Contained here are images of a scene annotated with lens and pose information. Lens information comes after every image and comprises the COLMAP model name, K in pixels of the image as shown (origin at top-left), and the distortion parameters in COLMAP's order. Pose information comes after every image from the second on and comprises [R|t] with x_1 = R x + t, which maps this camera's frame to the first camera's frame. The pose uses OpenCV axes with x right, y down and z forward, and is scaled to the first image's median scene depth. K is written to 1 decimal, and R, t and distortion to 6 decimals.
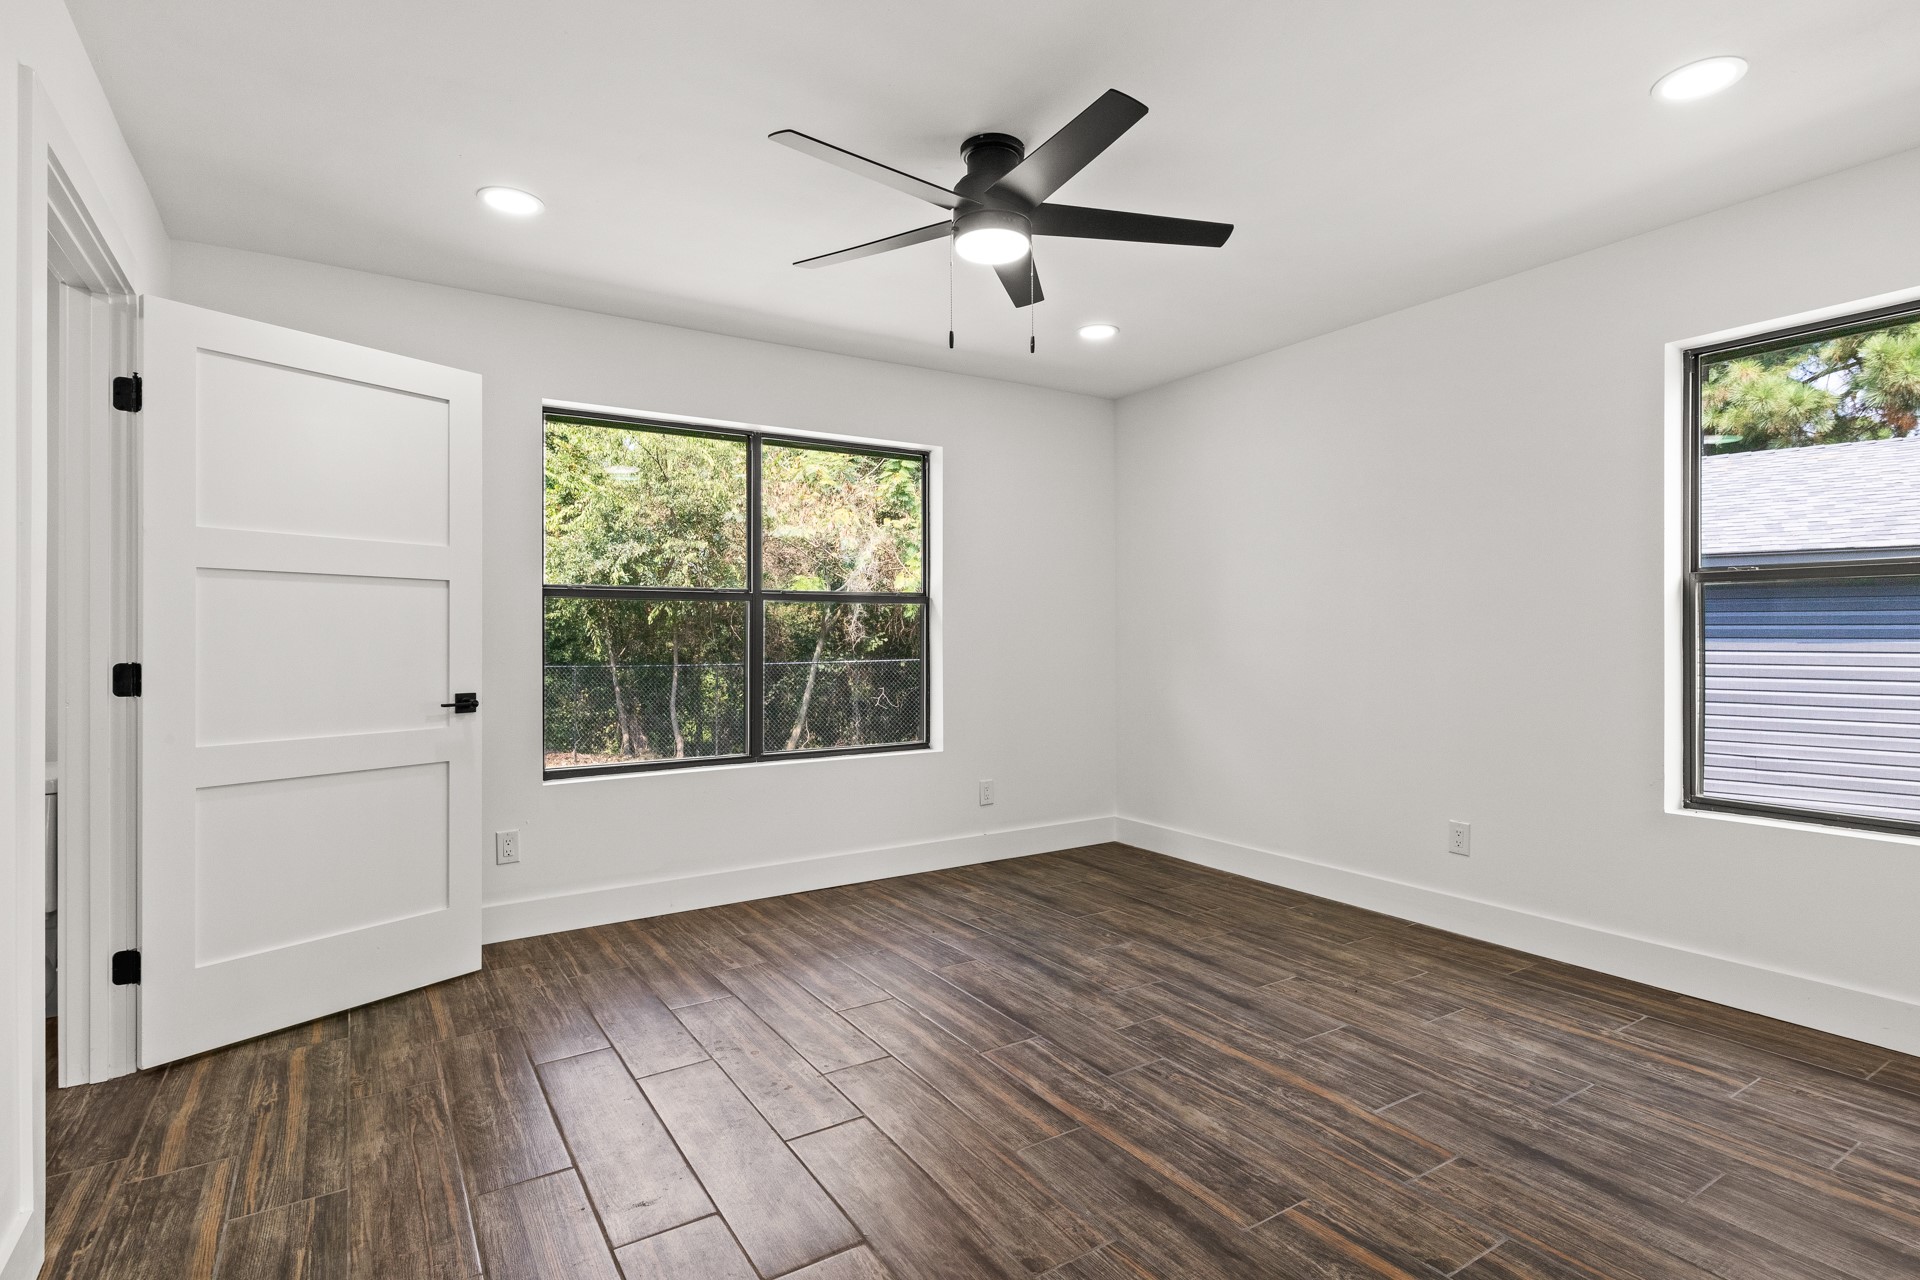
lens RADIAL K [[955.9, 0, 964.6], [0, 955.9, 630.8], [0, 0, 1]] dist [-0.005915, -0.001307]
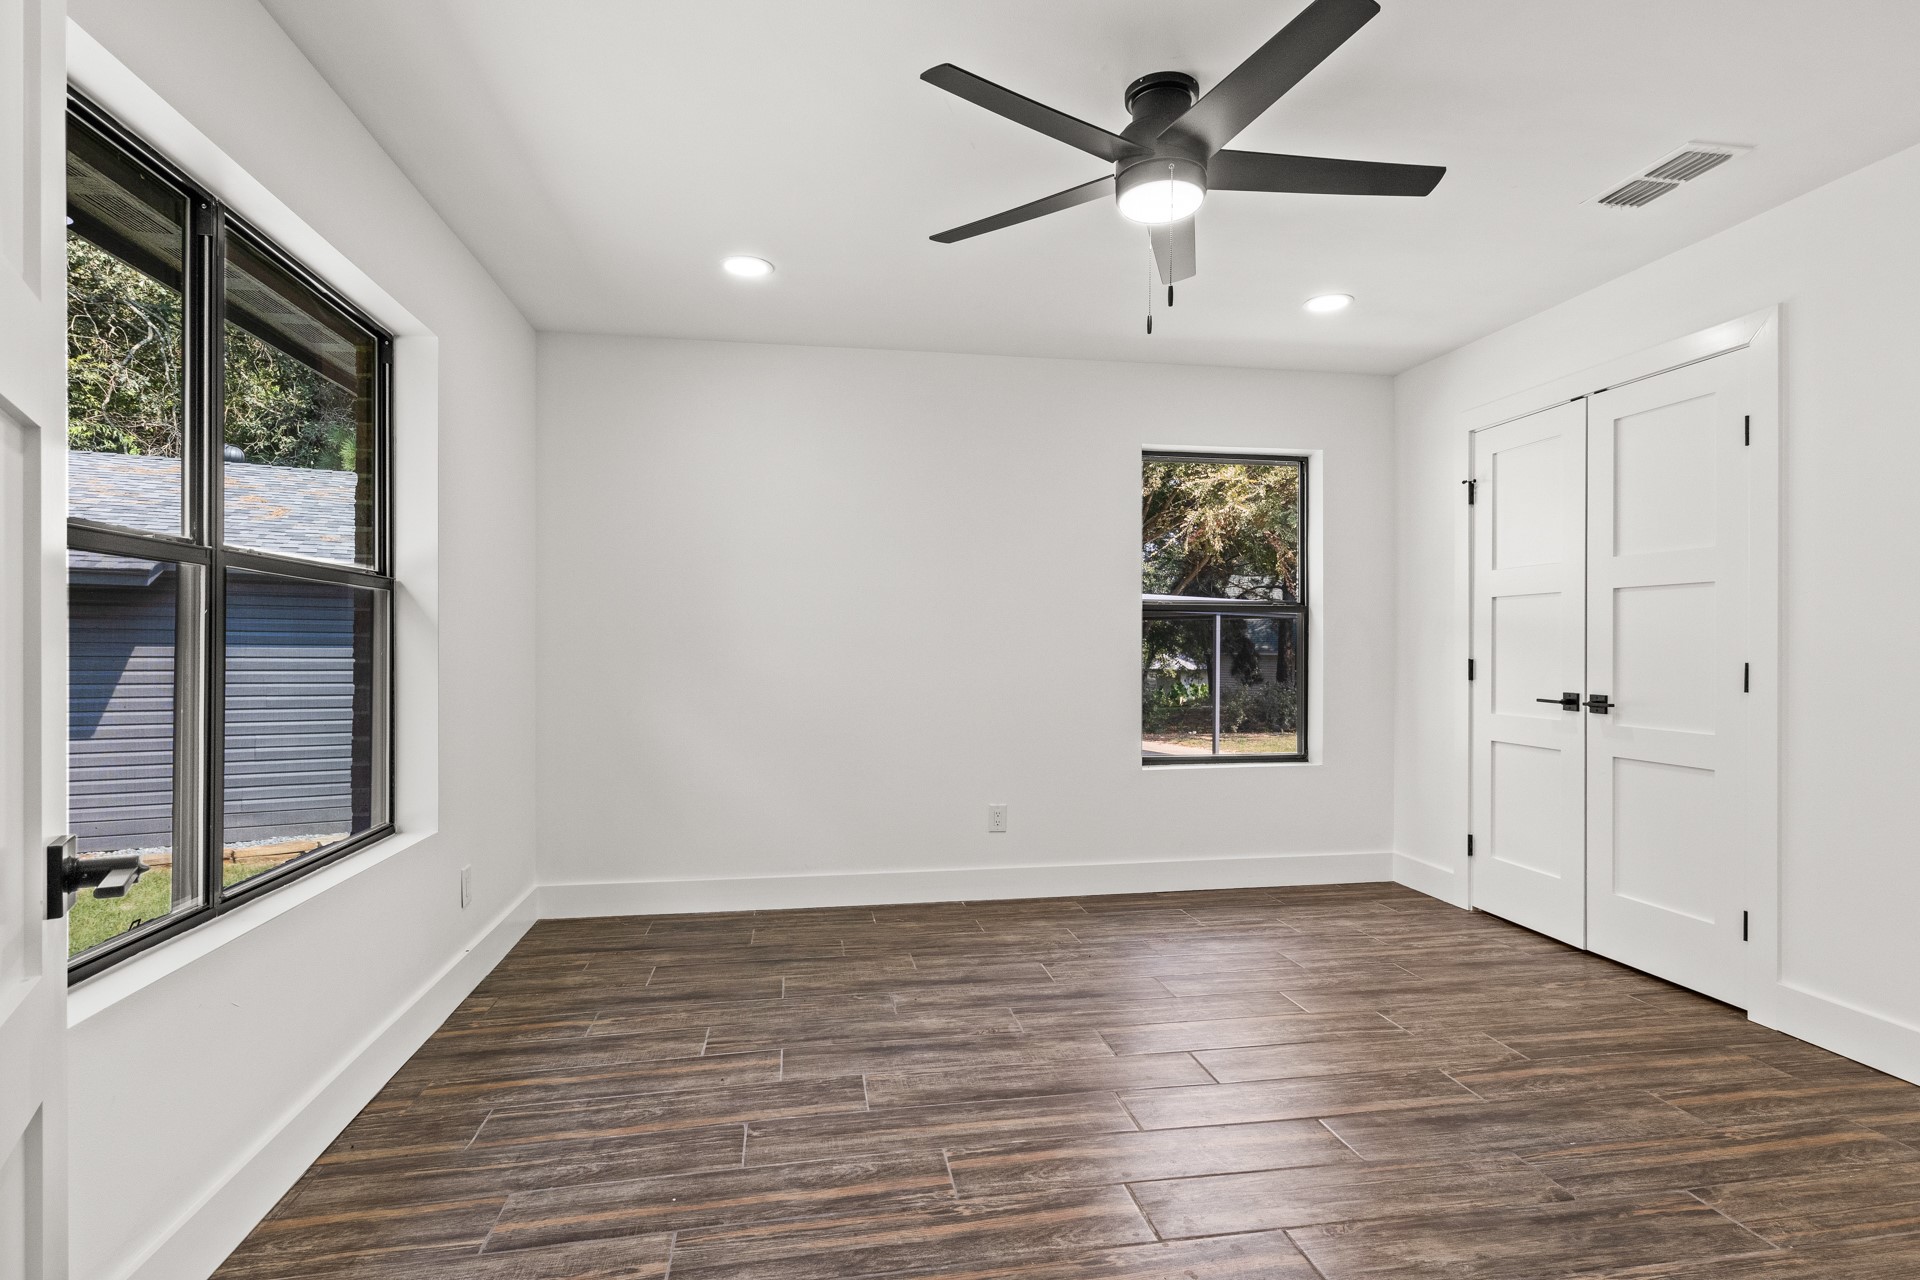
lens RADIAL K [[955.9, 0, 978.2], [0, 955.9, 634.2], [0, 0, 1]] dist [-0.005915, -0.001307]
pose [[0.389310, 0.018932, 0.920912, -0.628233], [-0.002038, 0.999804, -0.019692, 0.015362], [-0.921105, 0.005790, 0.389272, 0.610624]]
